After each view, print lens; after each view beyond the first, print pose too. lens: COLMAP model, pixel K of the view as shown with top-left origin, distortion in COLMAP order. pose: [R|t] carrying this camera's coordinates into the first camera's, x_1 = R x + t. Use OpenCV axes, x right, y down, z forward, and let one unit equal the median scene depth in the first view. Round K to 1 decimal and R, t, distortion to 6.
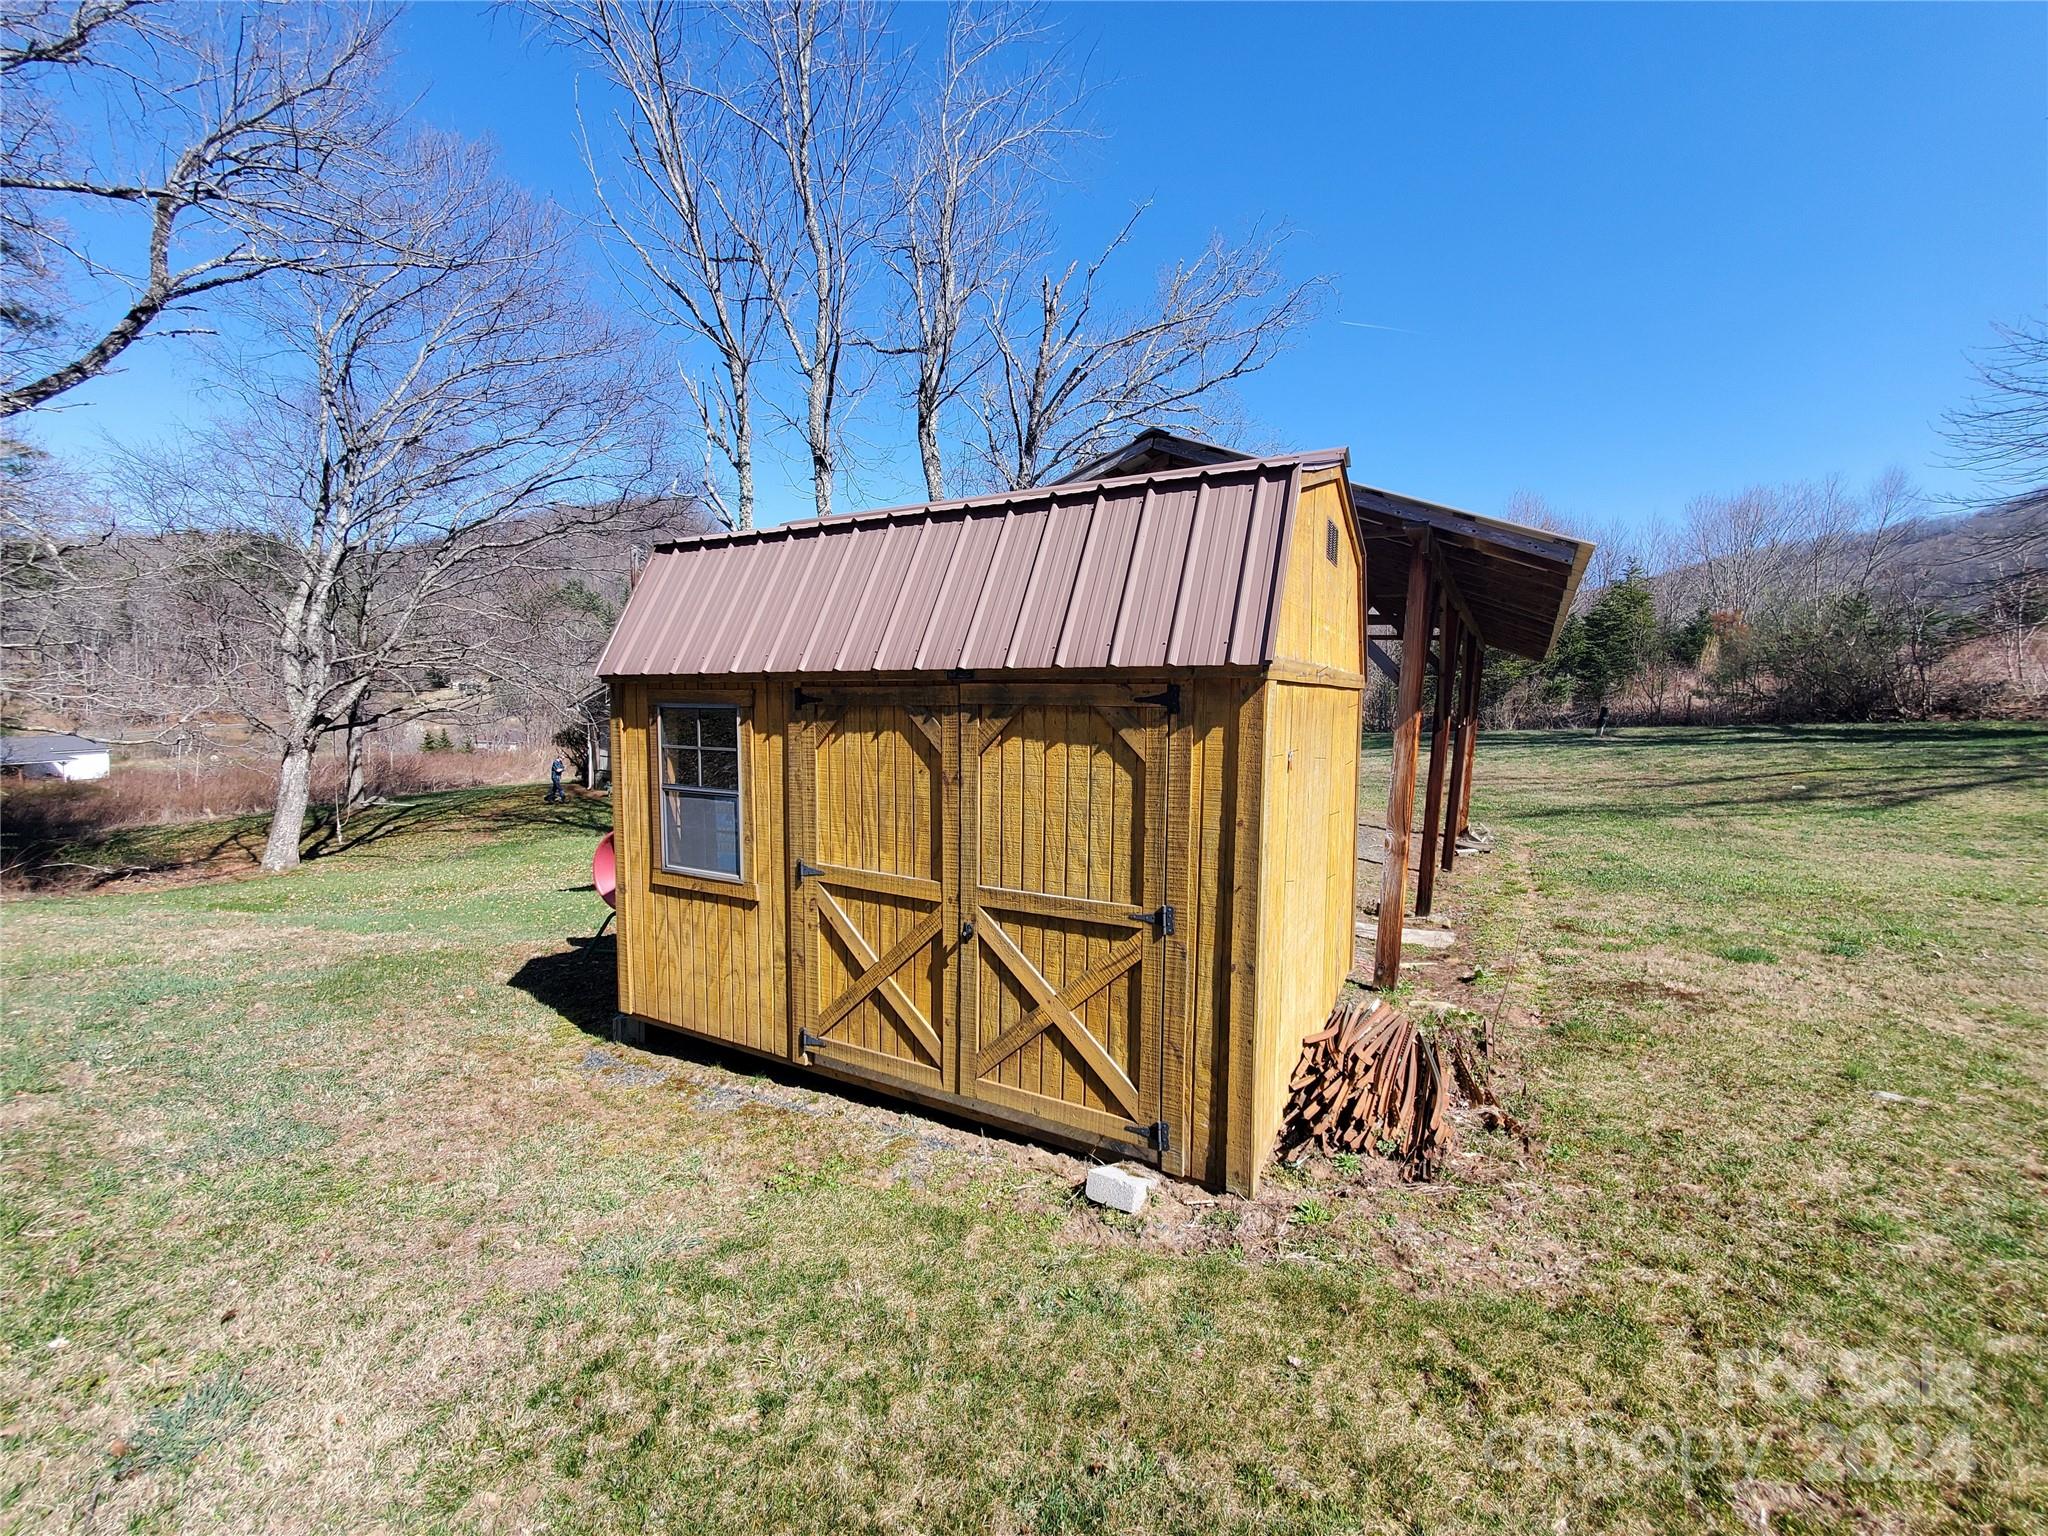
lens RADIAL K [[808.2, 0, 1022.9], [0, 808.2, 763.9], [0, 0, 1]] dist [0.002954, -0.002319]
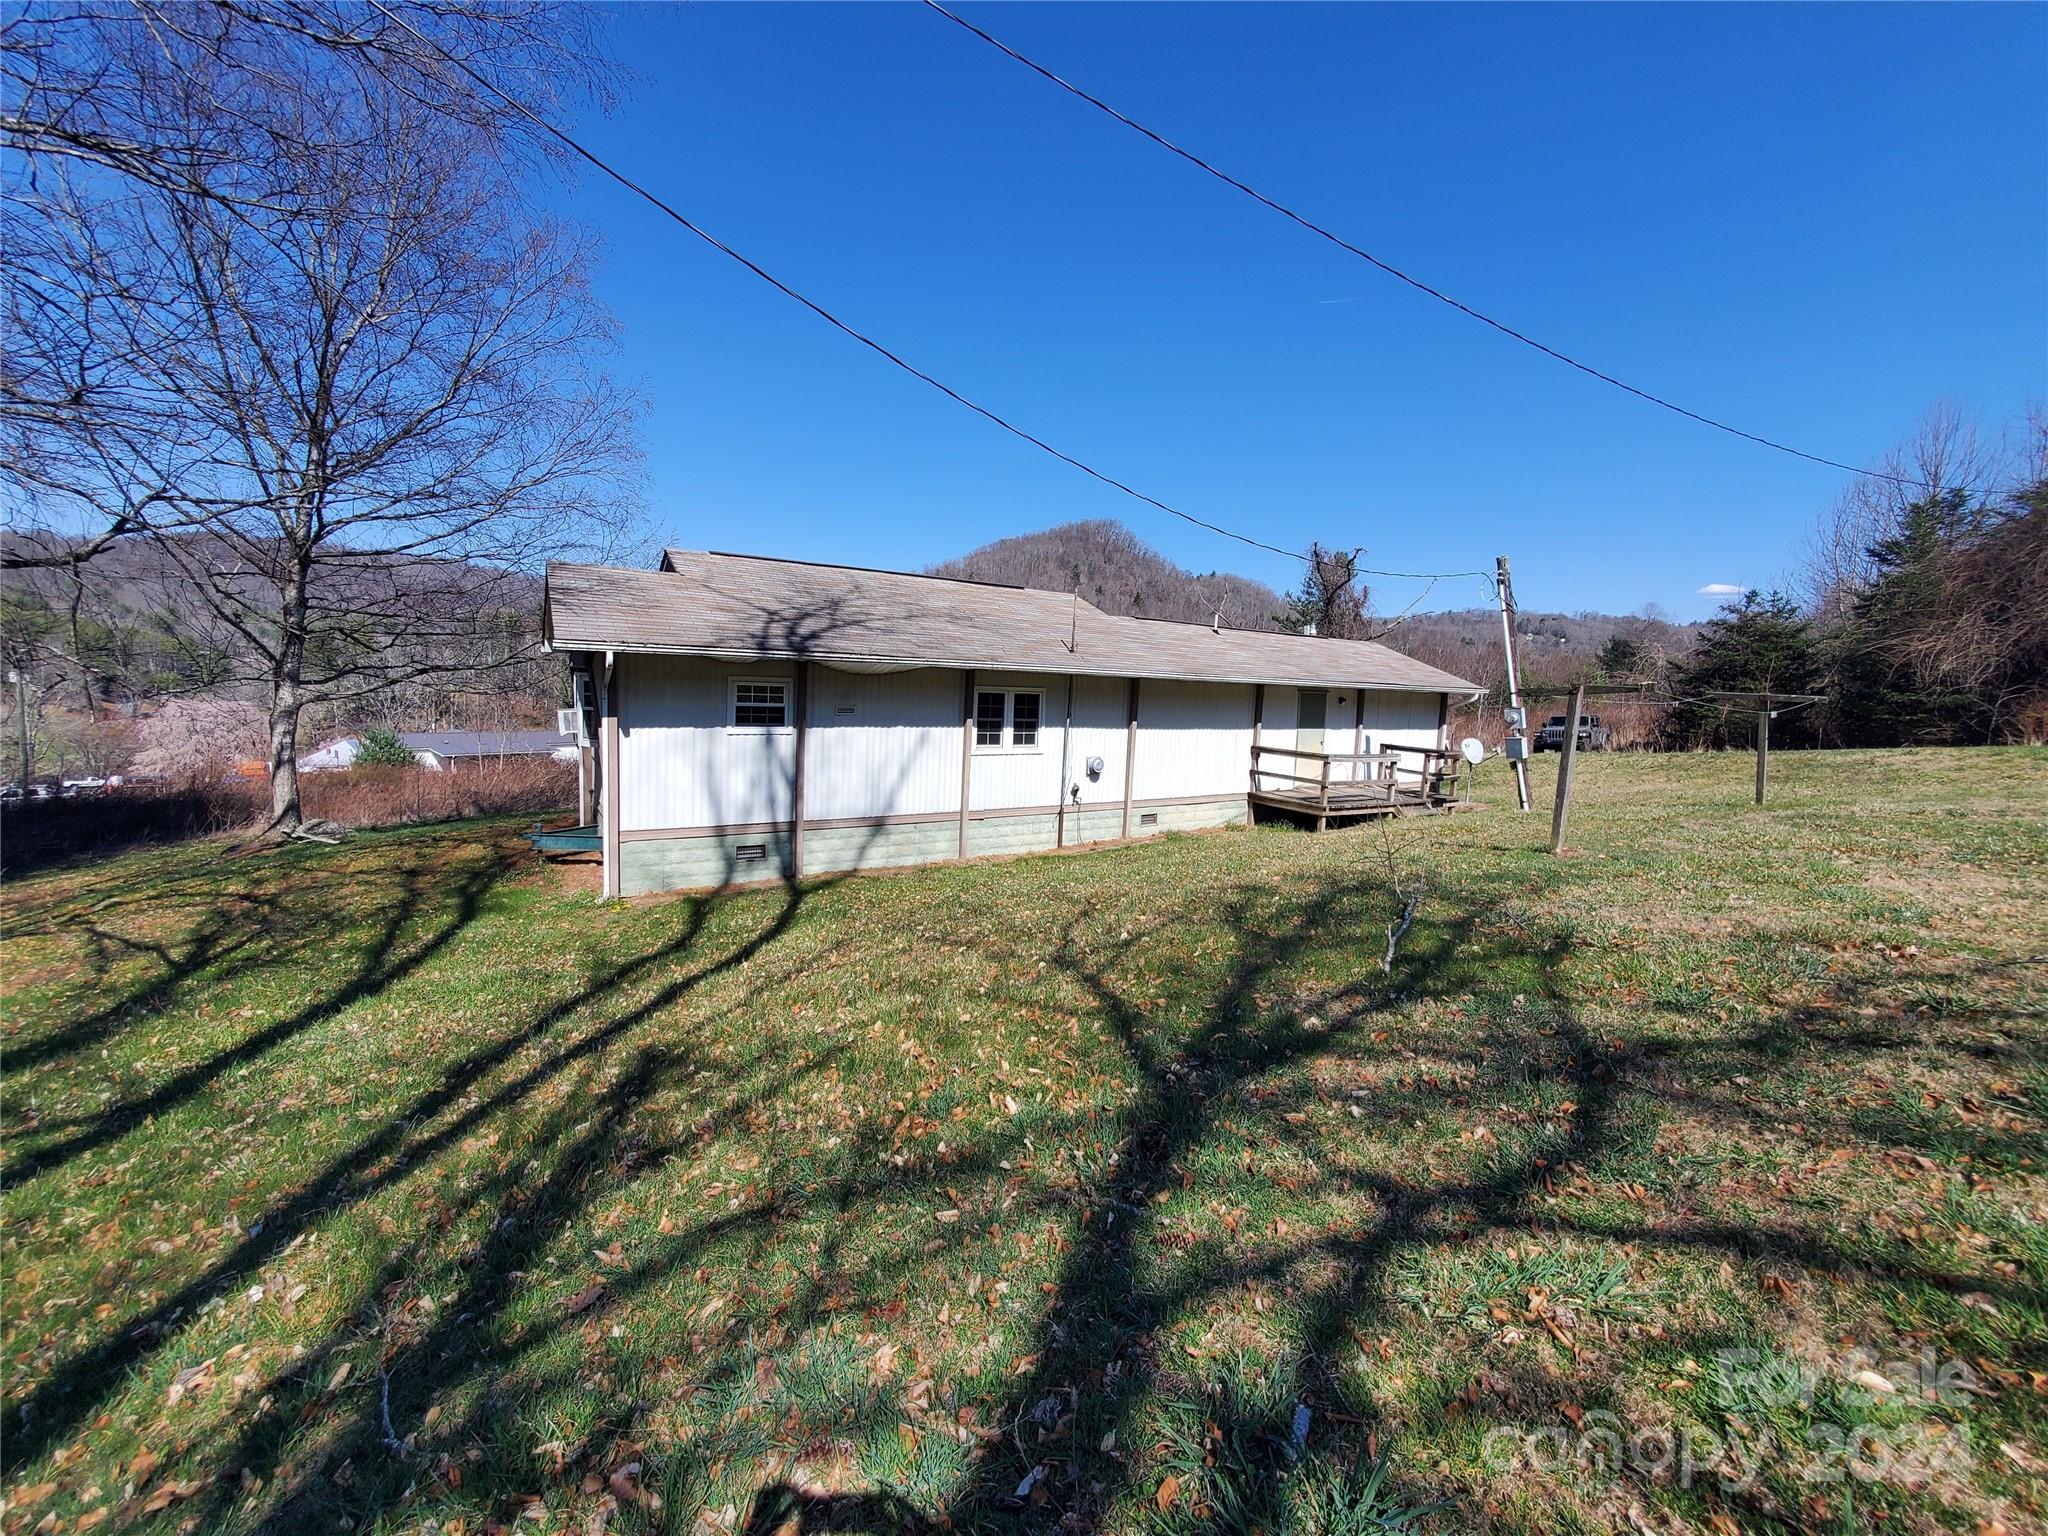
lens RADIAL K [[808.2, 0, 1024.6], [0, 808.2, 761.4], [0, 0, 1]] dist [0.002954, -0.002319]
pose [[0.878467, 0.029586, -0.476887, -0.155394], [-0.038438, 0.999222, -0.008813, -0.016504], [0.476255, 0.026073, 0.878921, 0.944023]]
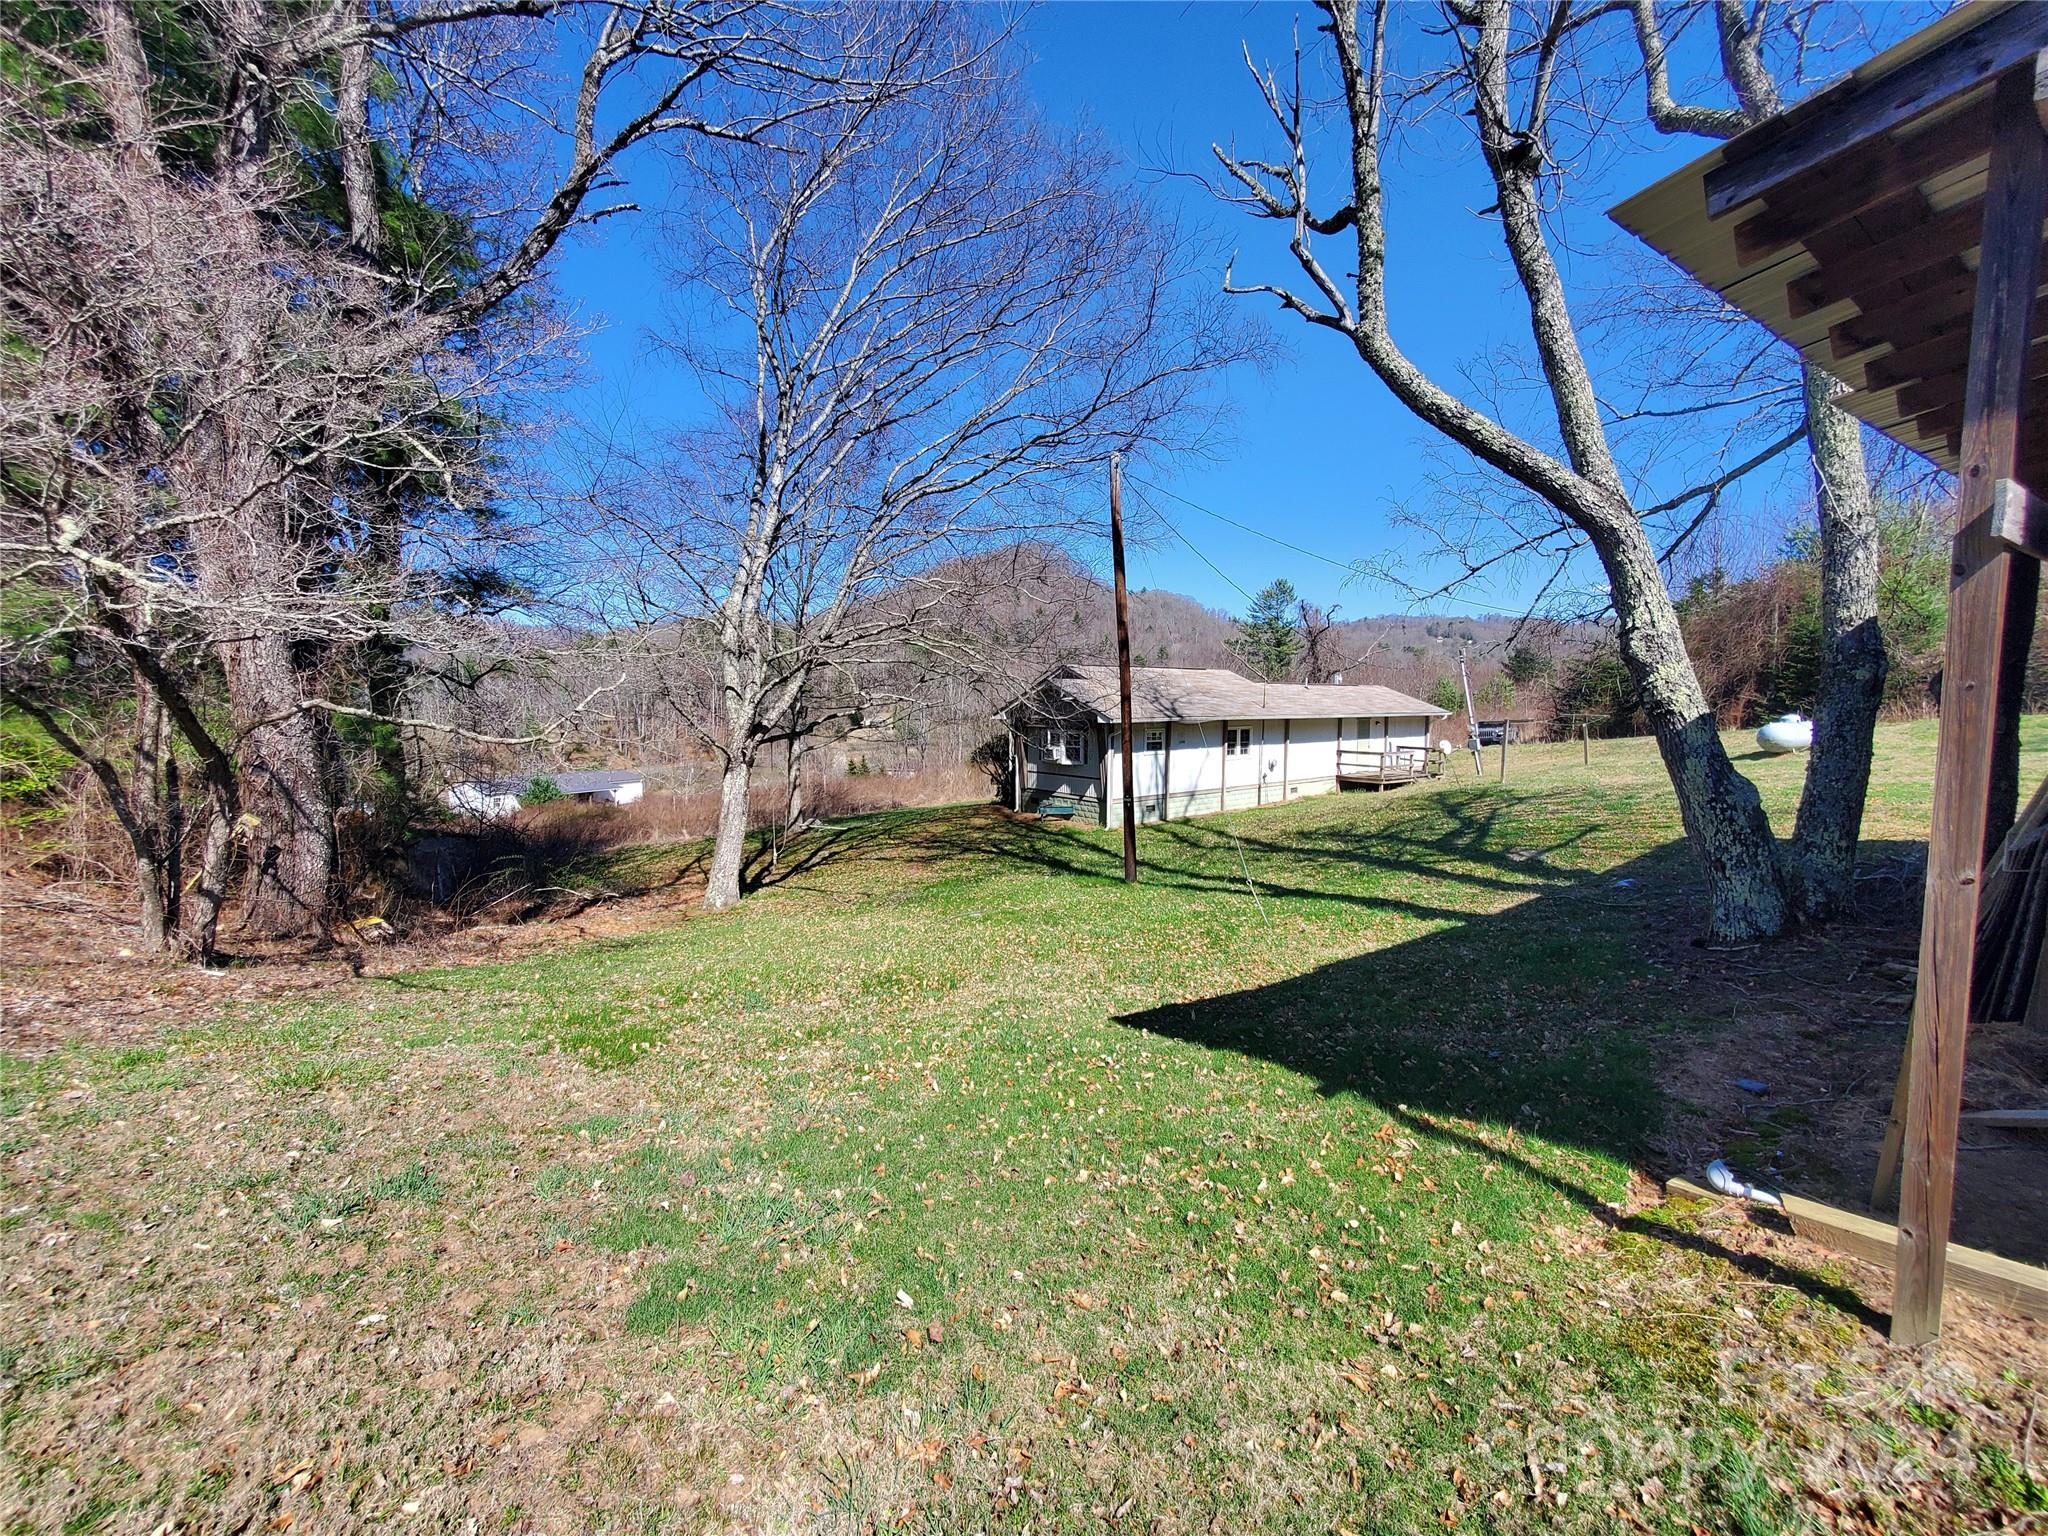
lens RADIAL K [[808.2, 0, 1016.8], [0, 808.2, 761.7], [0, 0, 1]] dist [0.002954, -0.002319]
pose [[0.909550, -0.025505, -0.414810, -0.238264], [0.012848, 0.999364, -0.033275, 0.009970], [0.415395, 0.024935, 0.909299, 0.300122]]
